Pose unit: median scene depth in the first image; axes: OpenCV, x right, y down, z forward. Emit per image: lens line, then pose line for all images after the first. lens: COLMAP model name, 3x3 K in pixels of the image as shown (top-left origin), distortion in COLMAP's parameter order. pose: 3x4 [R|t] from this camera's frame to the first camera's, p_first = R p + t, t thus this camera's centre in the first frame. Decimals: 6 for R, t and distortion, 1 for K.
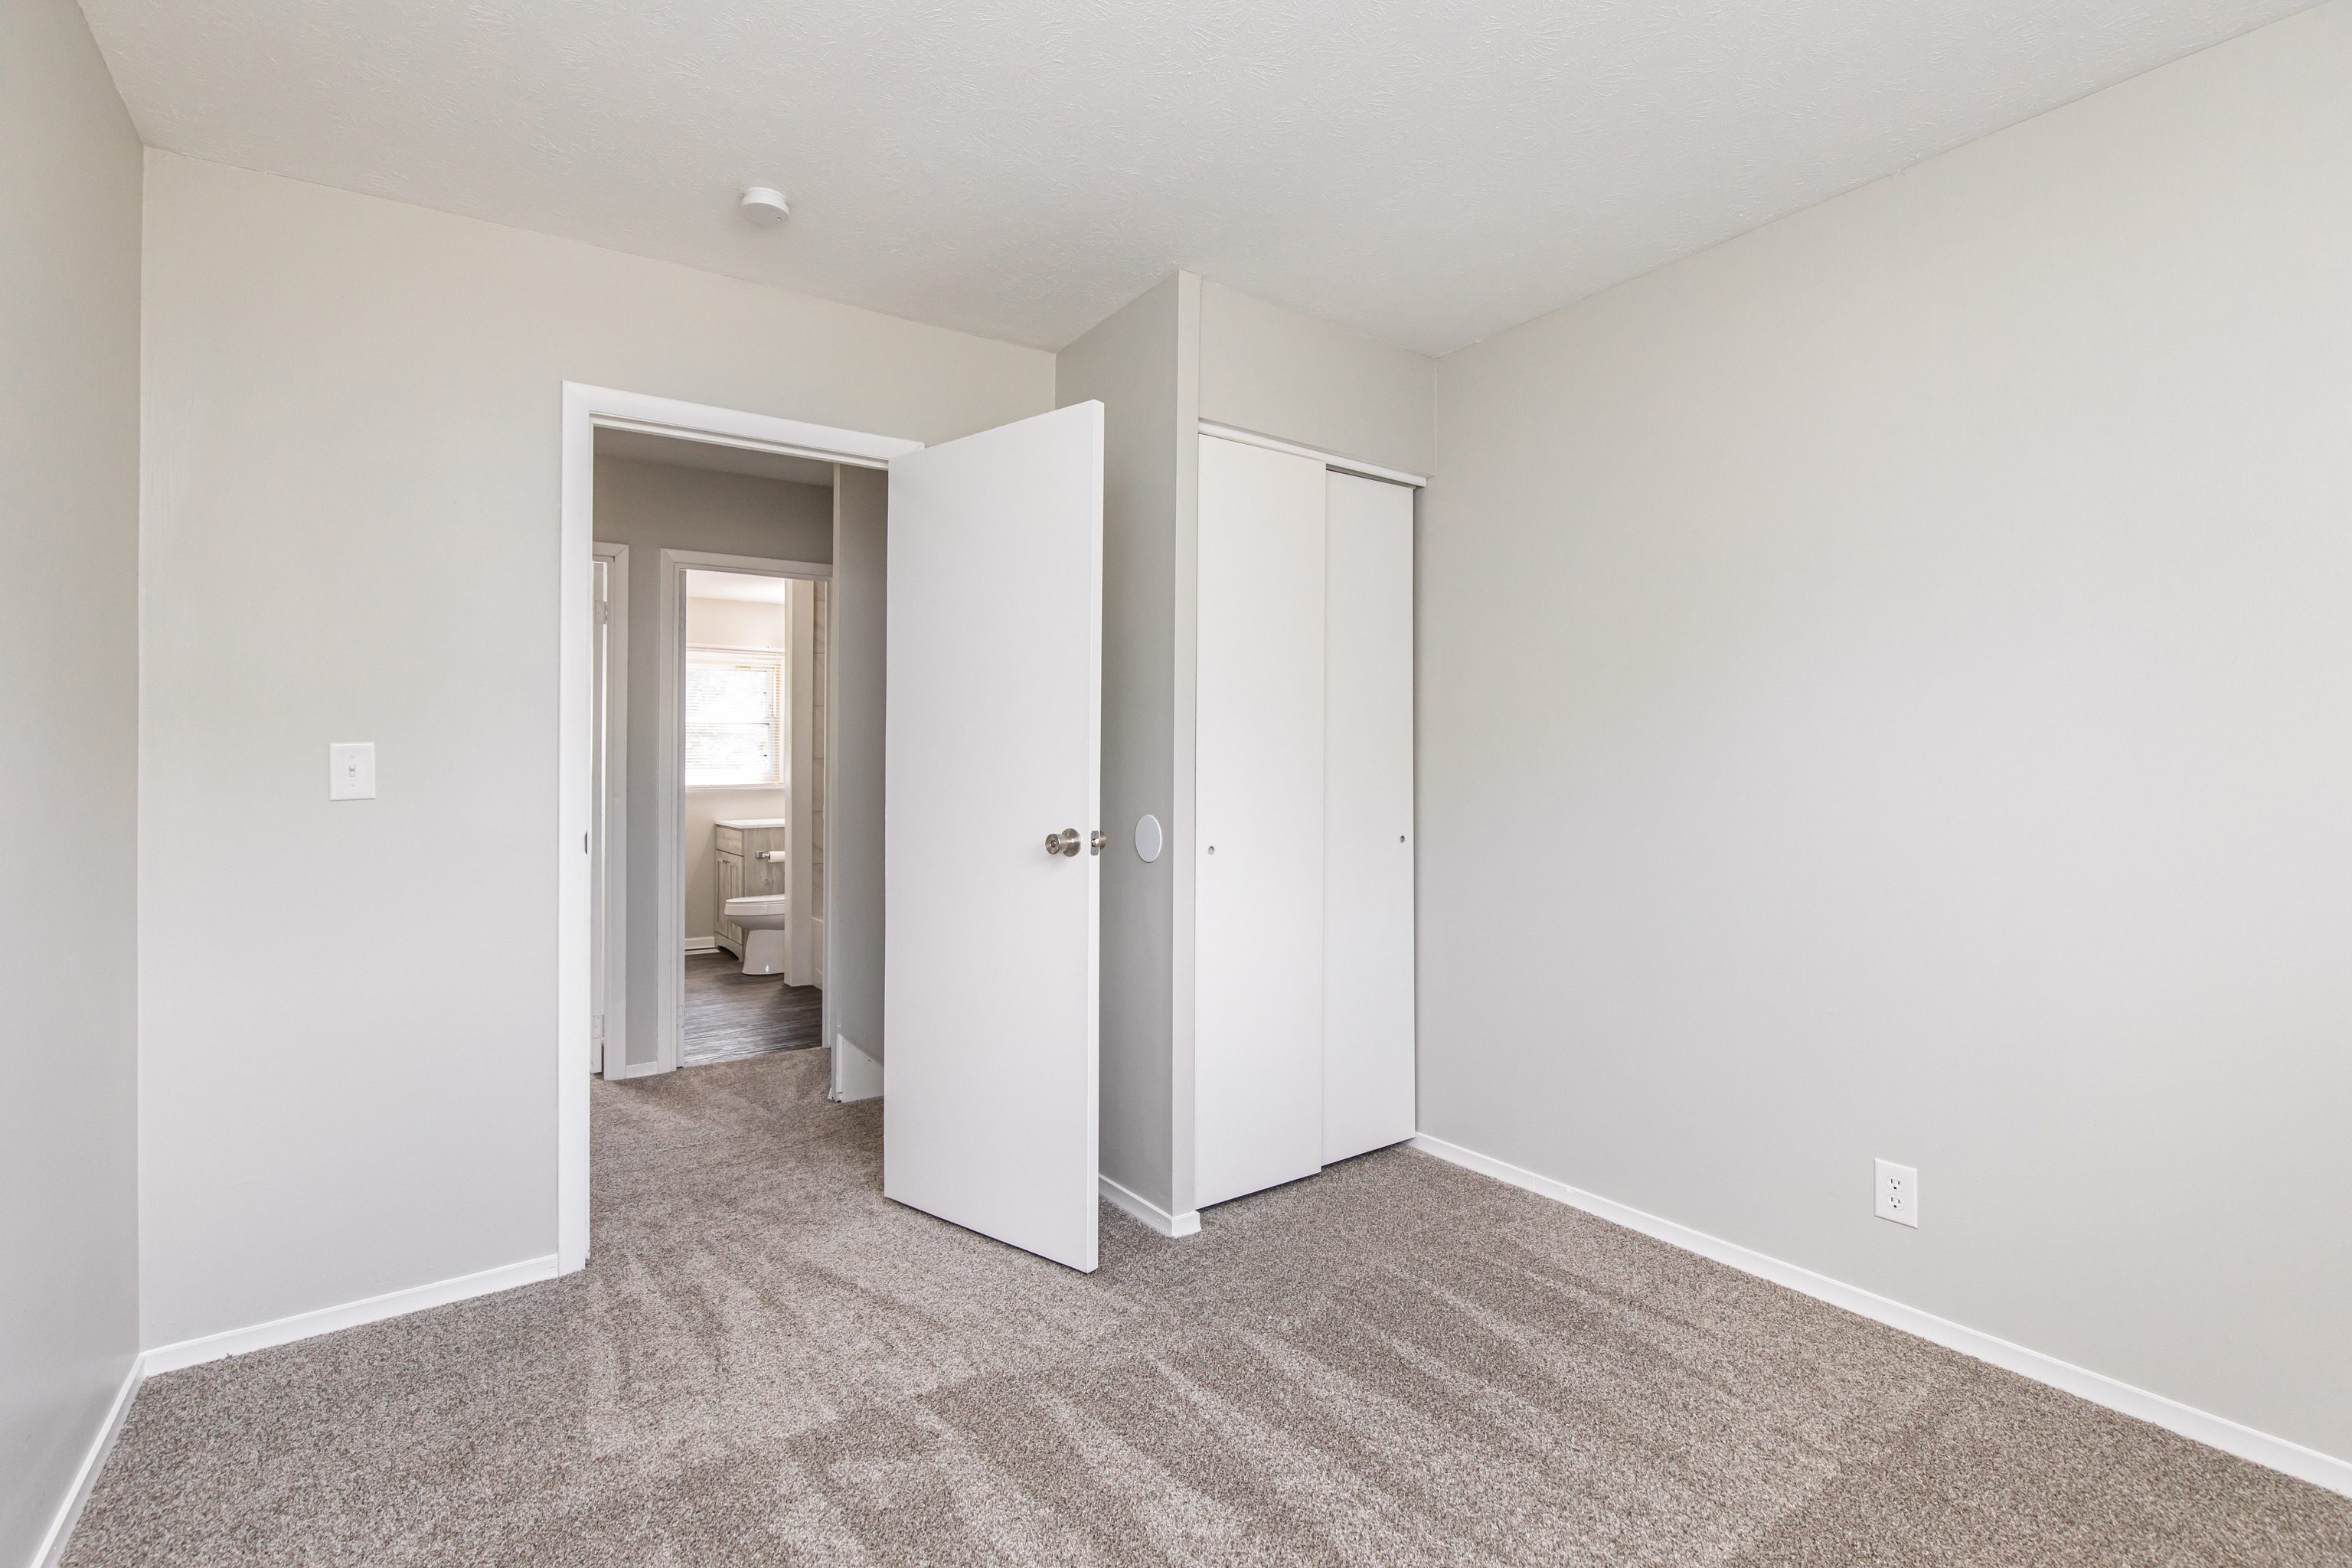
lens RADIAL K [[1082.3, 0, 1186.3], [0, 1082.3, 782.9], [0, 0, 1]] dist [0.016688, -0.003787]
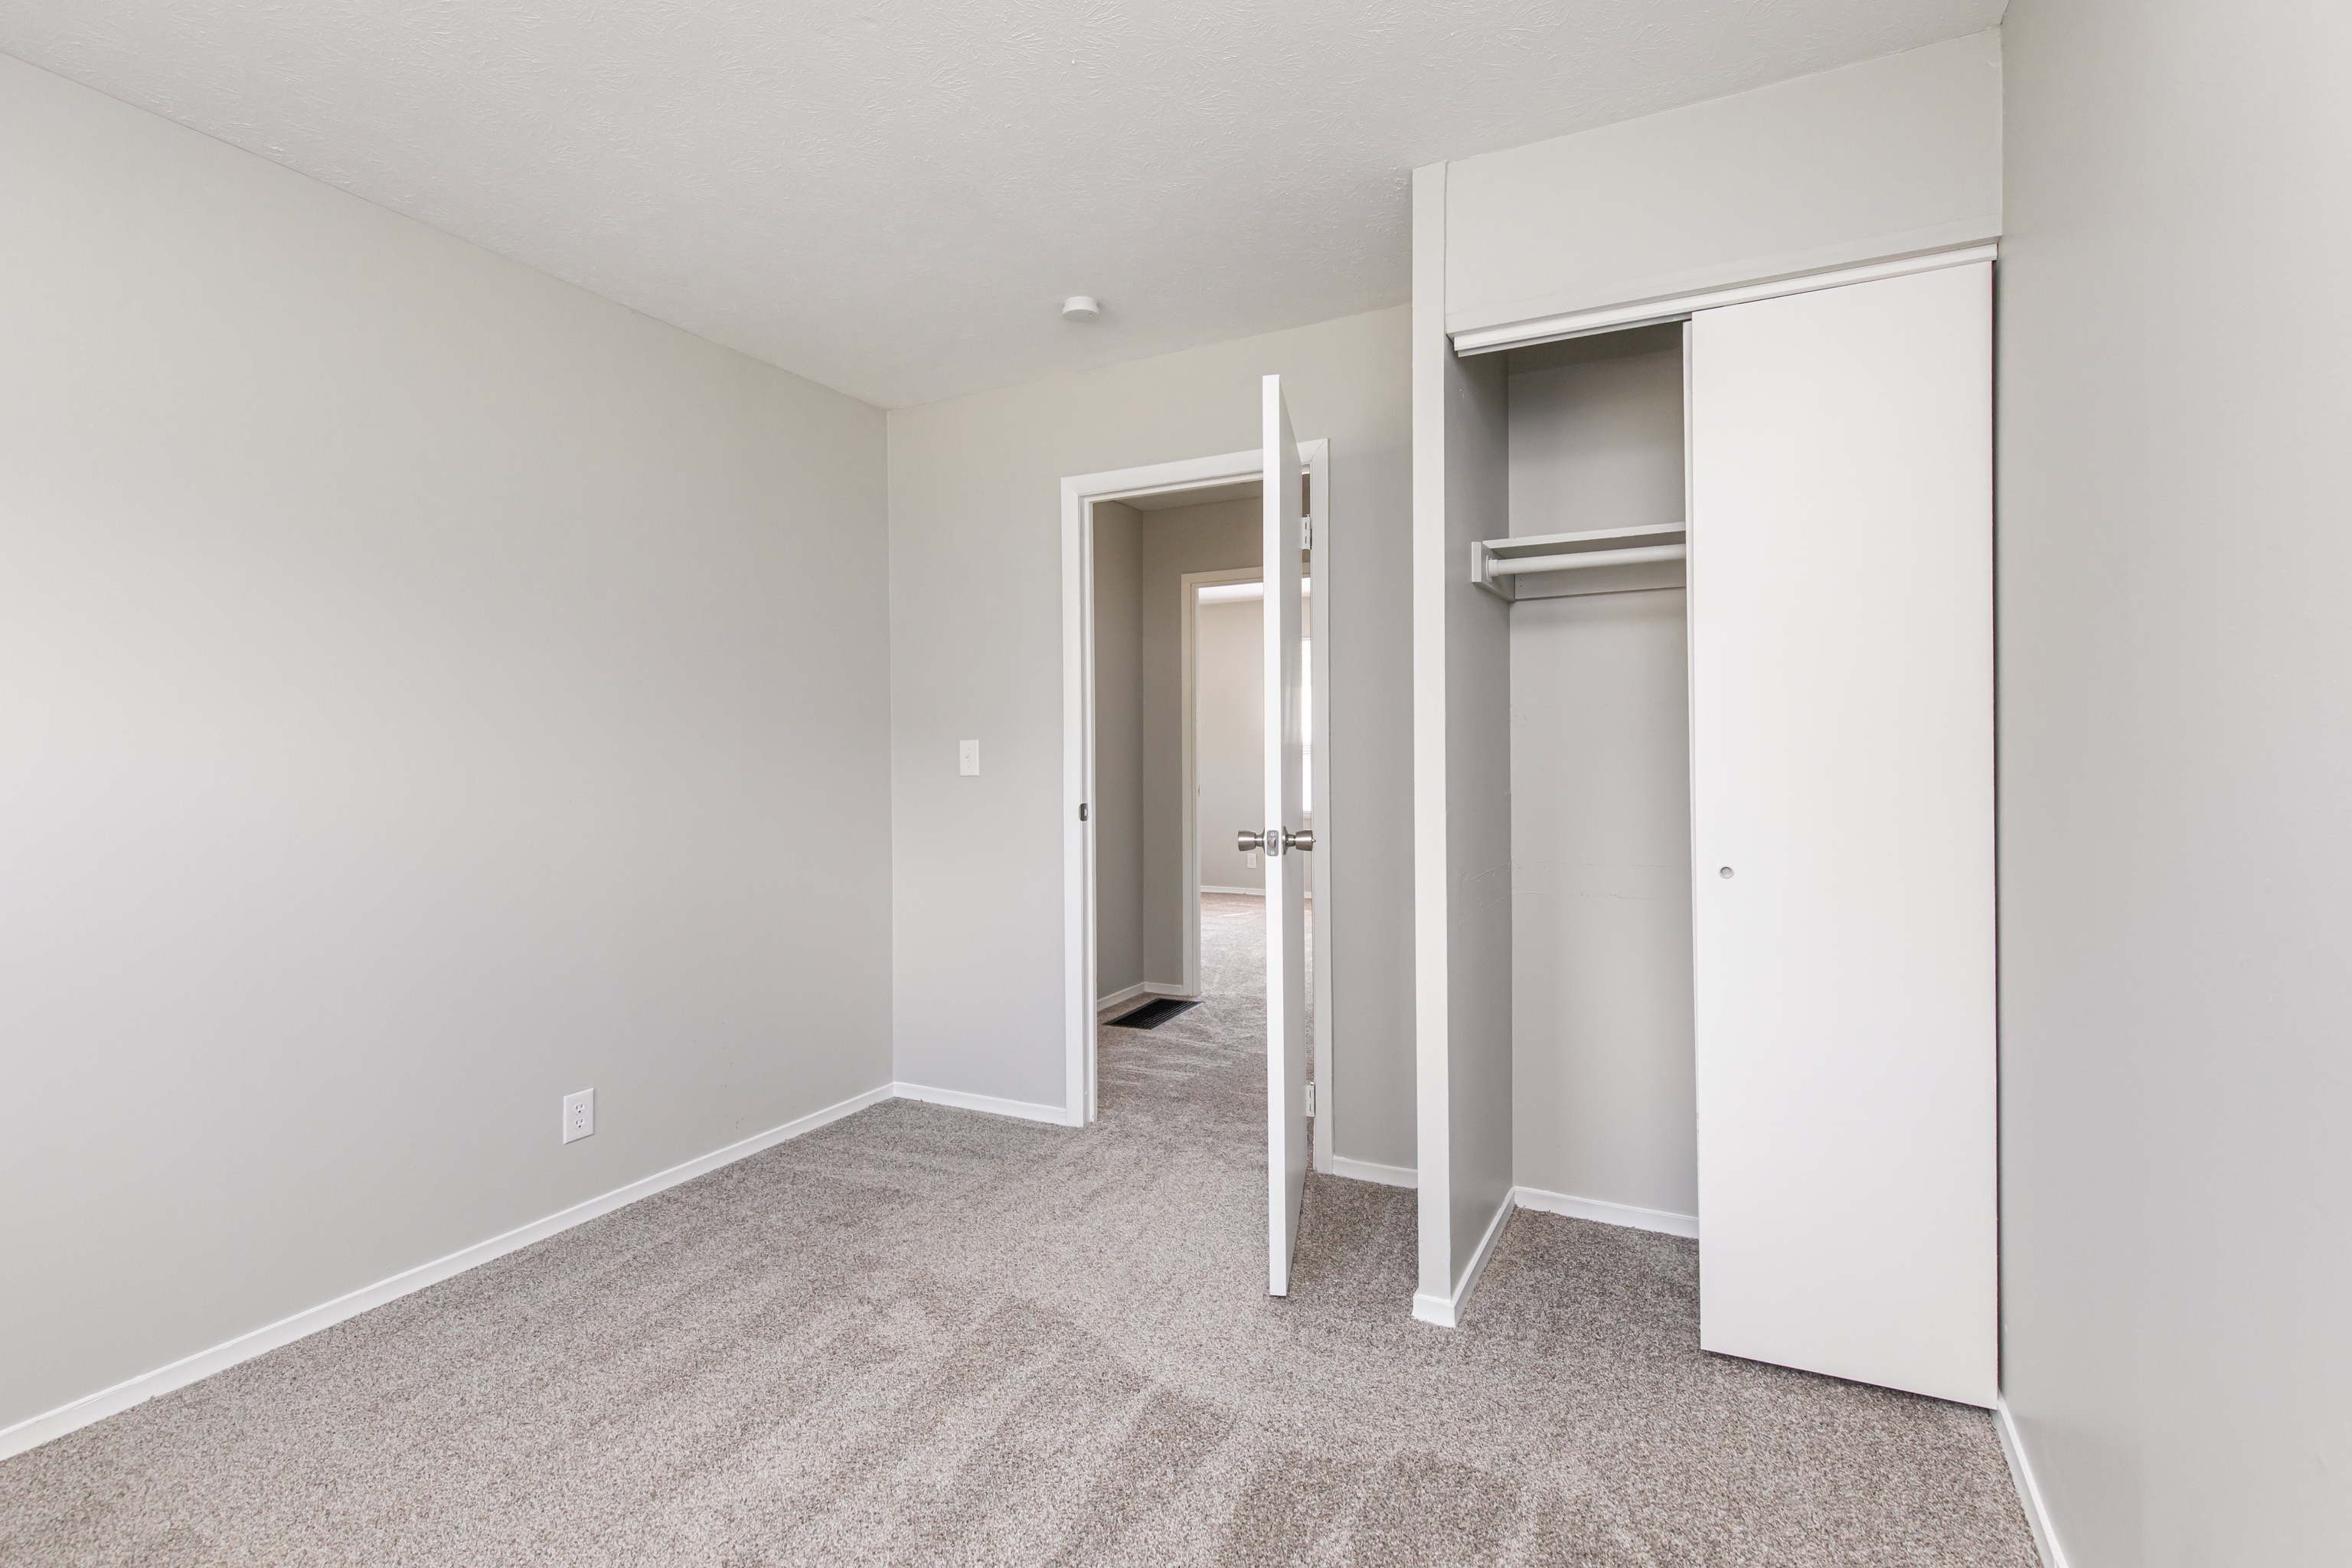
lens RADIAL K [[1082.3, 0, 1197.8], [0, 1082.3, 740.7], [0, 0, 1]] dist [0.016688, -0.003787]
pose [[0.487771, -0.000985, -0.872971, 0.778543], [-0.004874, 0.999981, -0.003852, -0.032936], [0.872958, 0.006134, 0.487757, 0.522447]]
